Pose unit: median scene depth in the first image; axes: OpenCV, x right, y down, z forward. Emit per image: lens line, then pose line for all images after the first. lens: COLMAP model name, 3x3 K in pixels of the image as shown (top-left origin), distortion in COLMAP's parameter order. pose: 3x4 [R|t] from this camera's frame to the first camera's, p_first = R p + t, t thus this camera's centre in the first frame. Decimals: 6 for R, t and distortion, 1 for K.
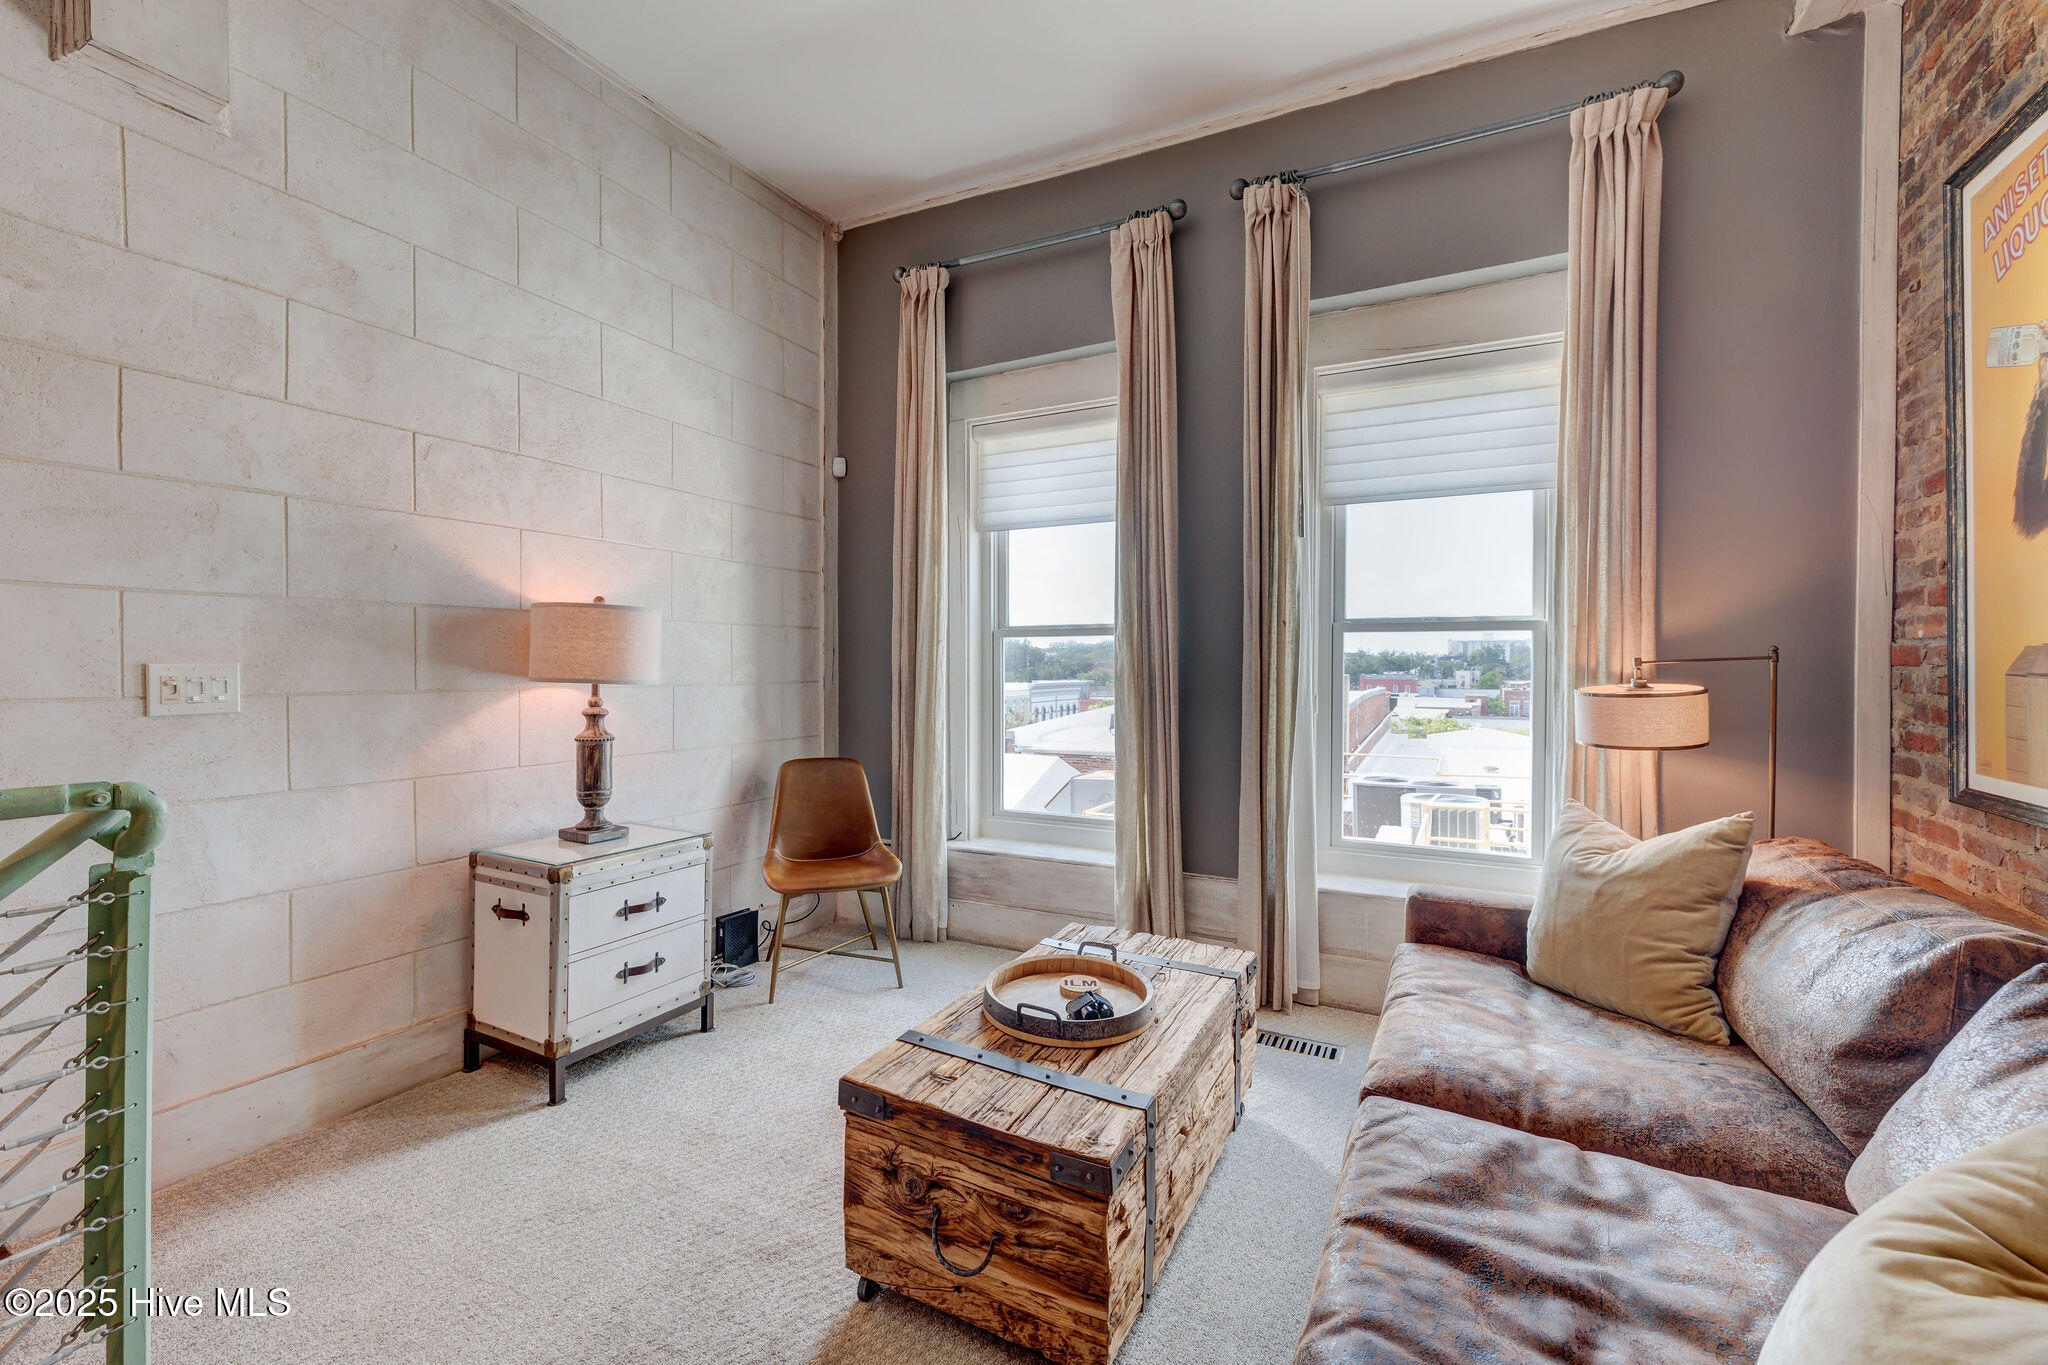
lens RADIAL K [[866.8, 0, 1023.1], [0, 866.8, 670.0], [0, 0, 1]] dist [-0.001223, 0.000350]
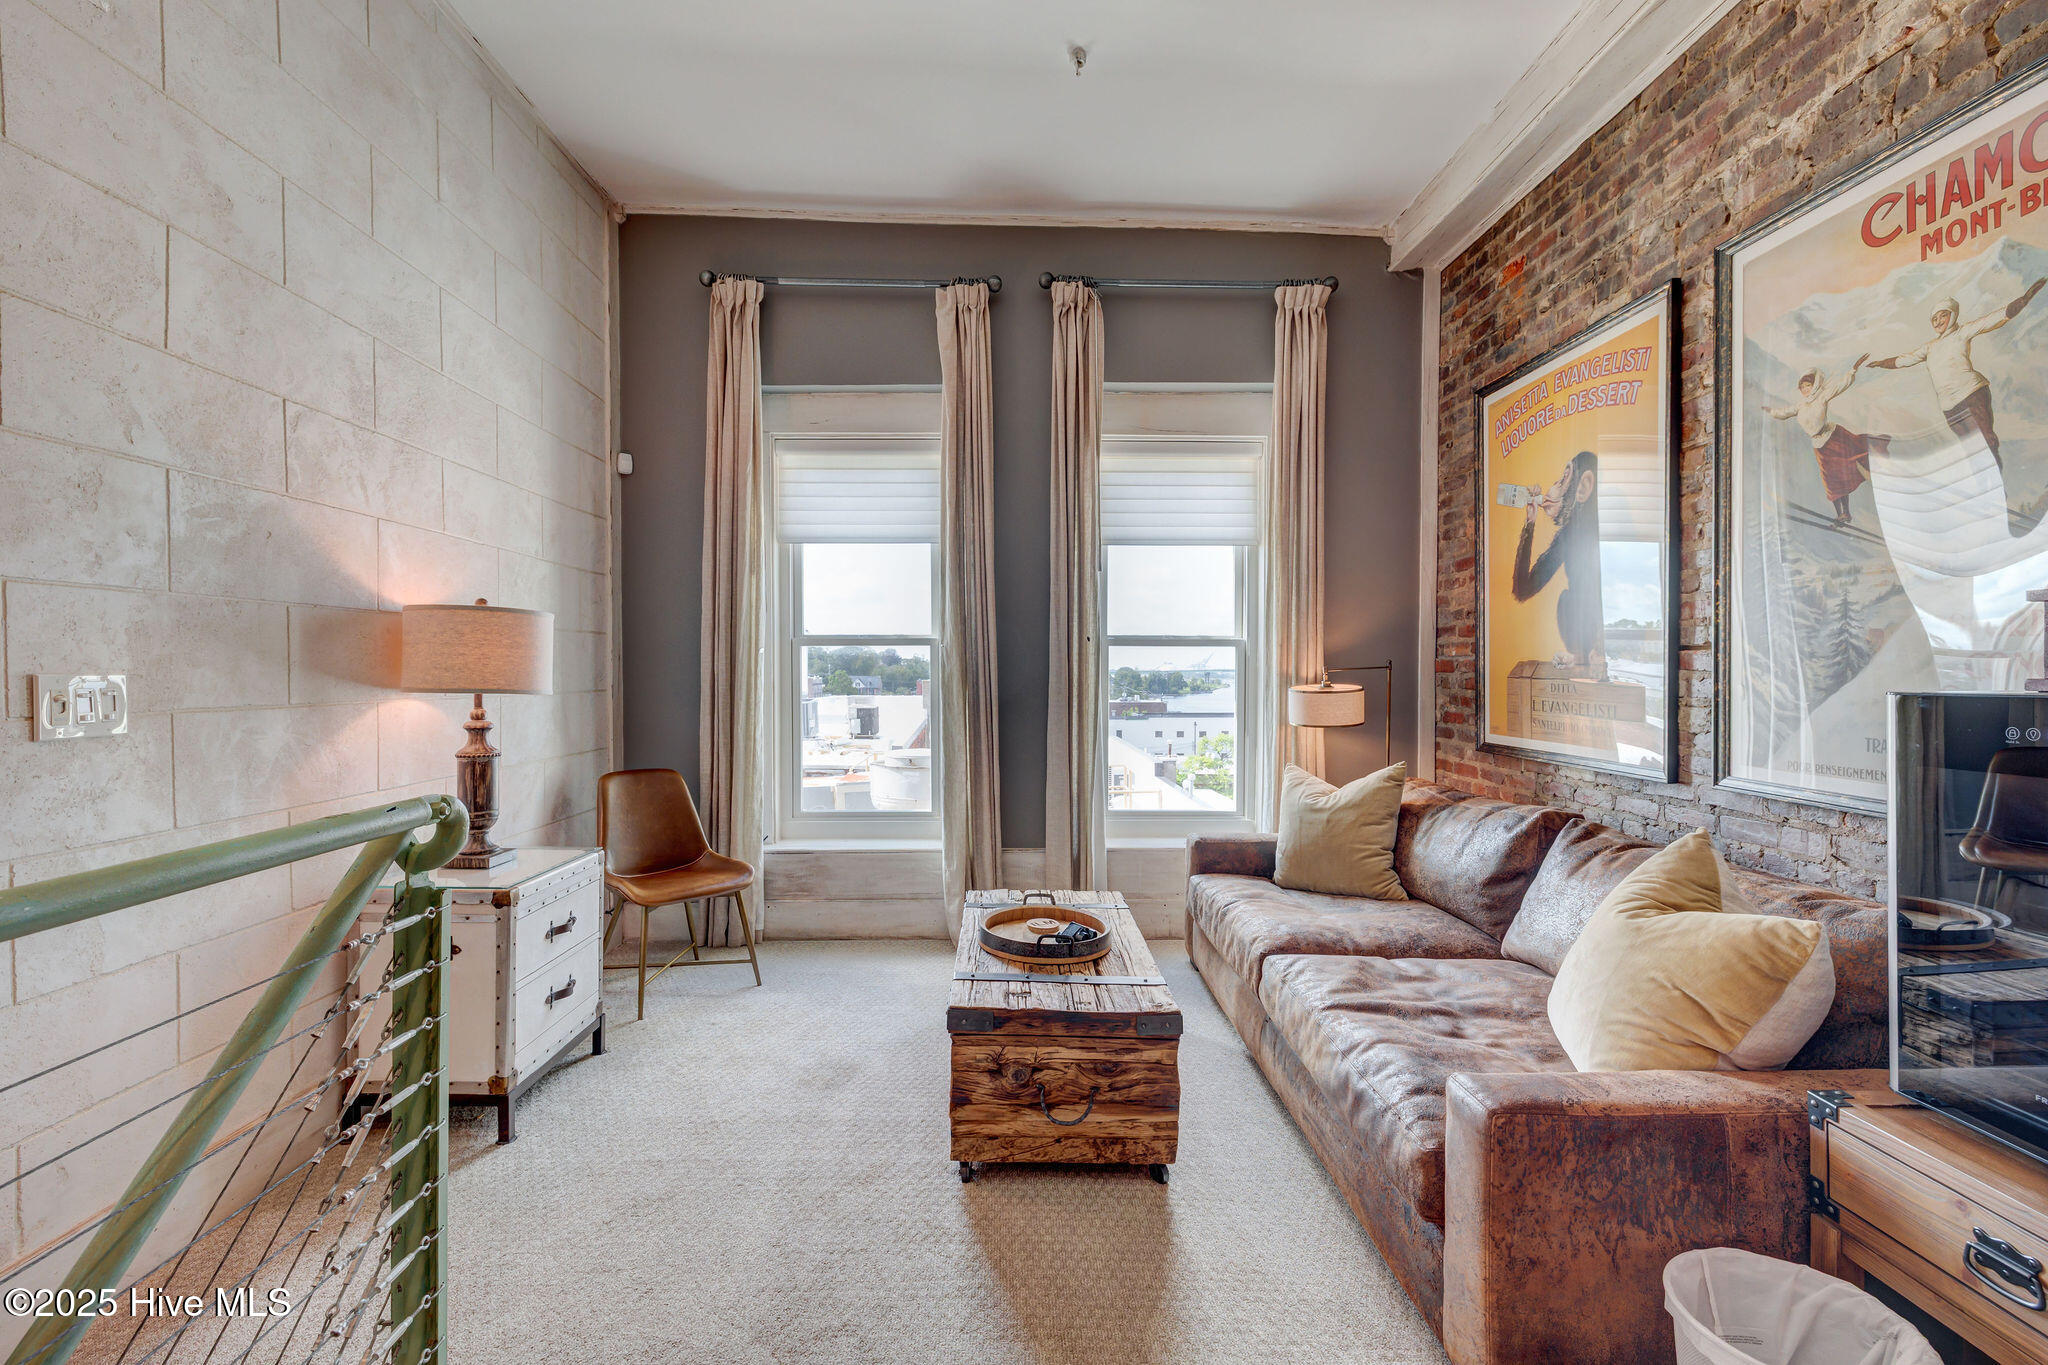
lens RADIAL K [[900.6, 0, 1024.0], [0, 900.6, 682.5], [0, 0, 1]] dist [0.001474, 0.000306]
pose [[0.875588, -0.007487, 0.483001, -0.554803], [0.004031, 0.999958, 0.008193, -0.002589], [-0.483042, -0.005227, 0.875582, -0.131937]]
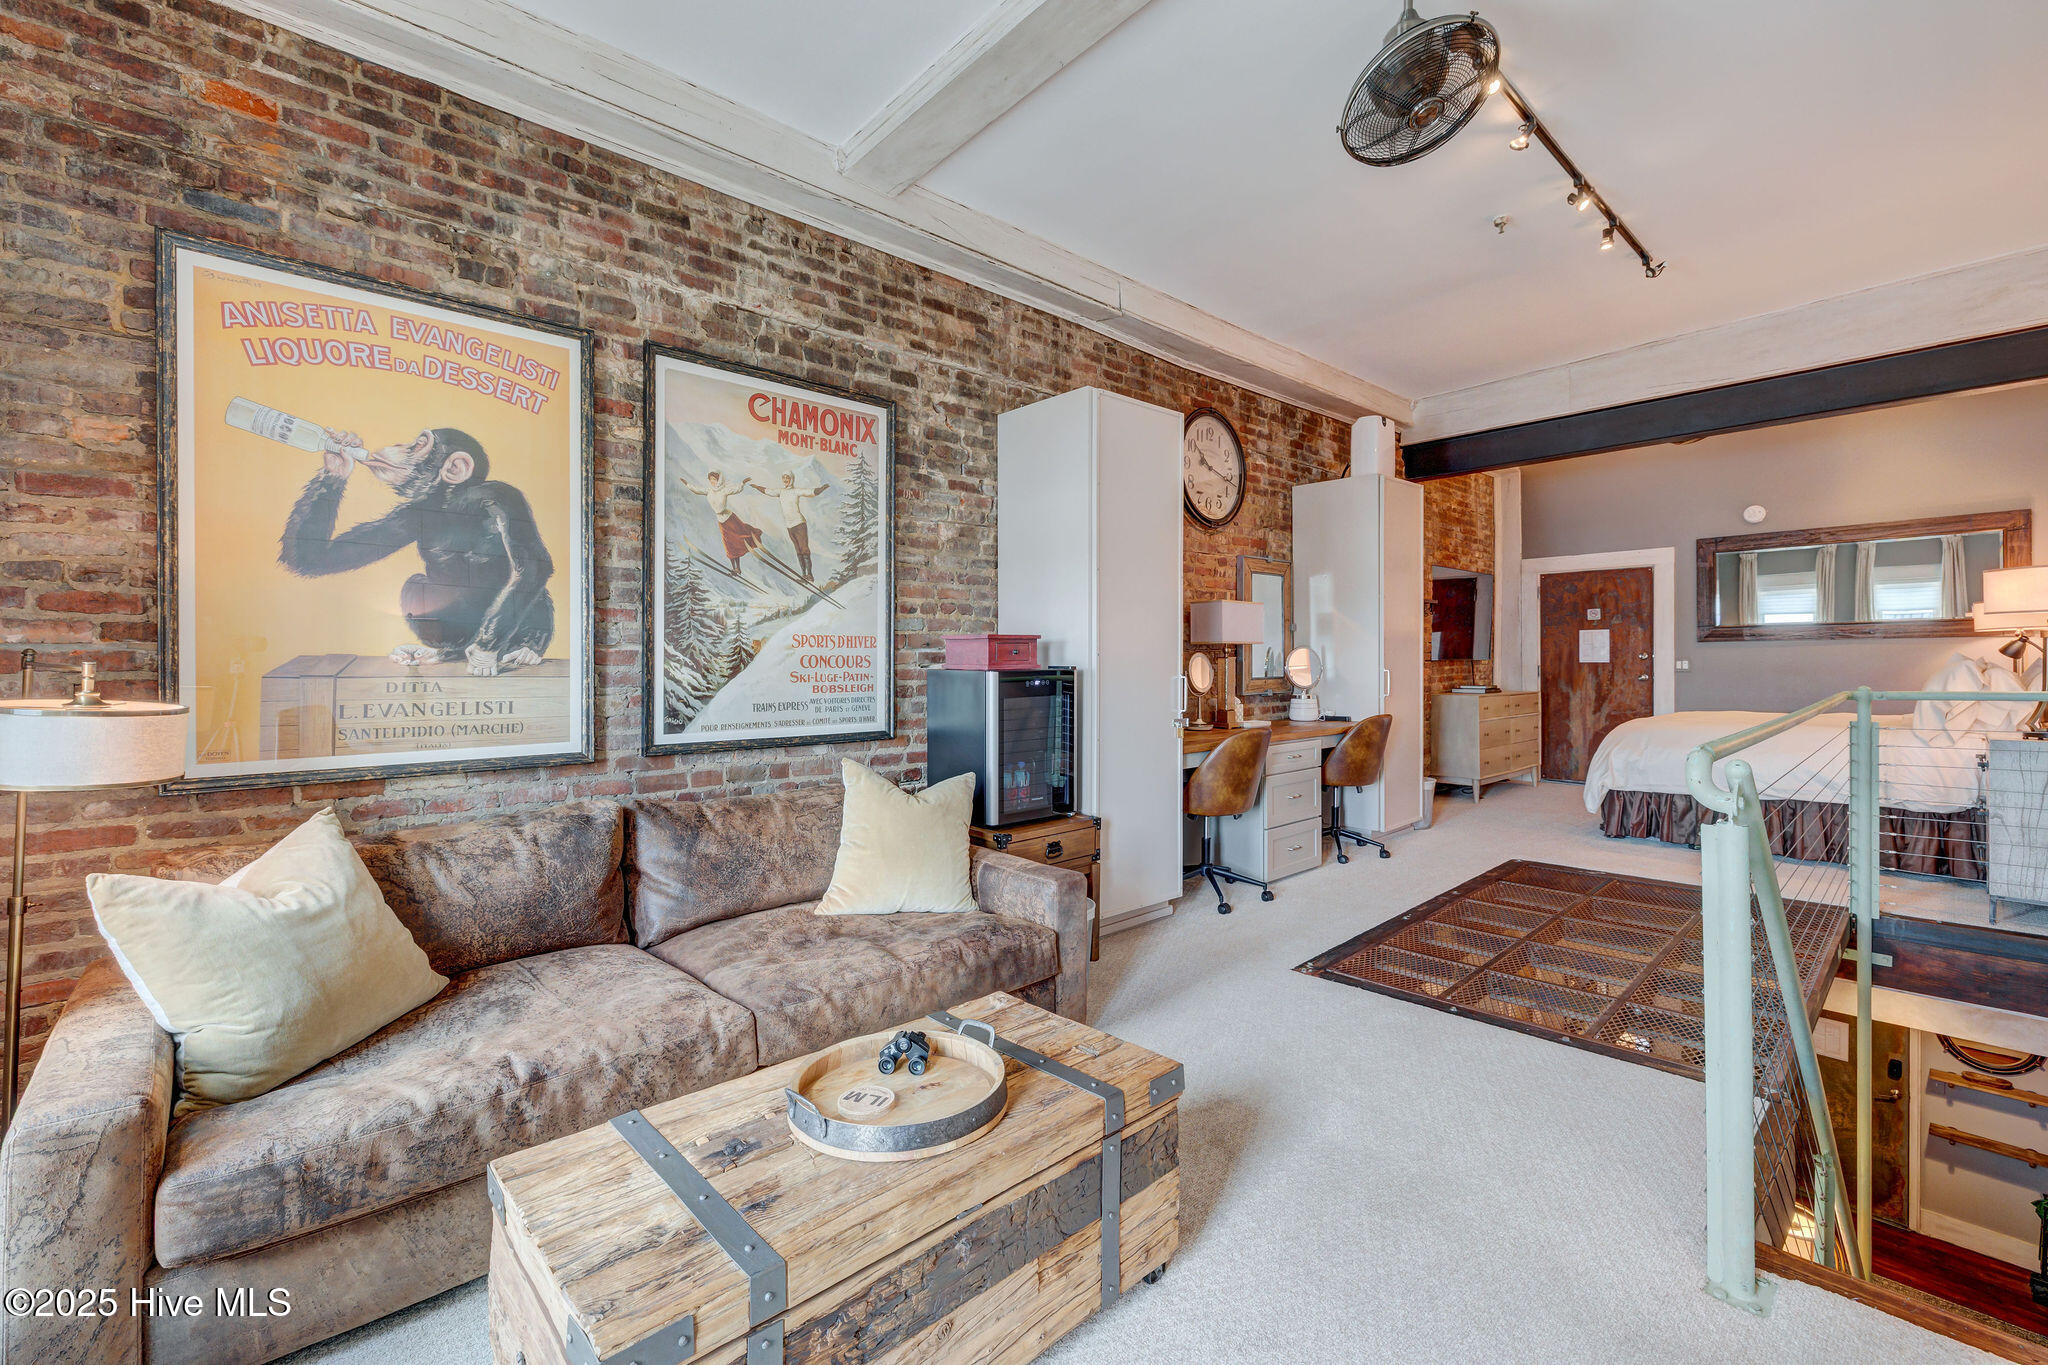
lens RADIAL K [[866.8, 0, 1023.1], [0, 866.8, 670.0], [0, 0, 1]] dist [-0.001223, 0.000350]
pose [[-0.941389, 0.006528, 0.337260, -0.299435], [0.011298, 0.999862, 0.012183, -0.006878], [-0.337134, 0.015280, -0.941333, 1.555511]]
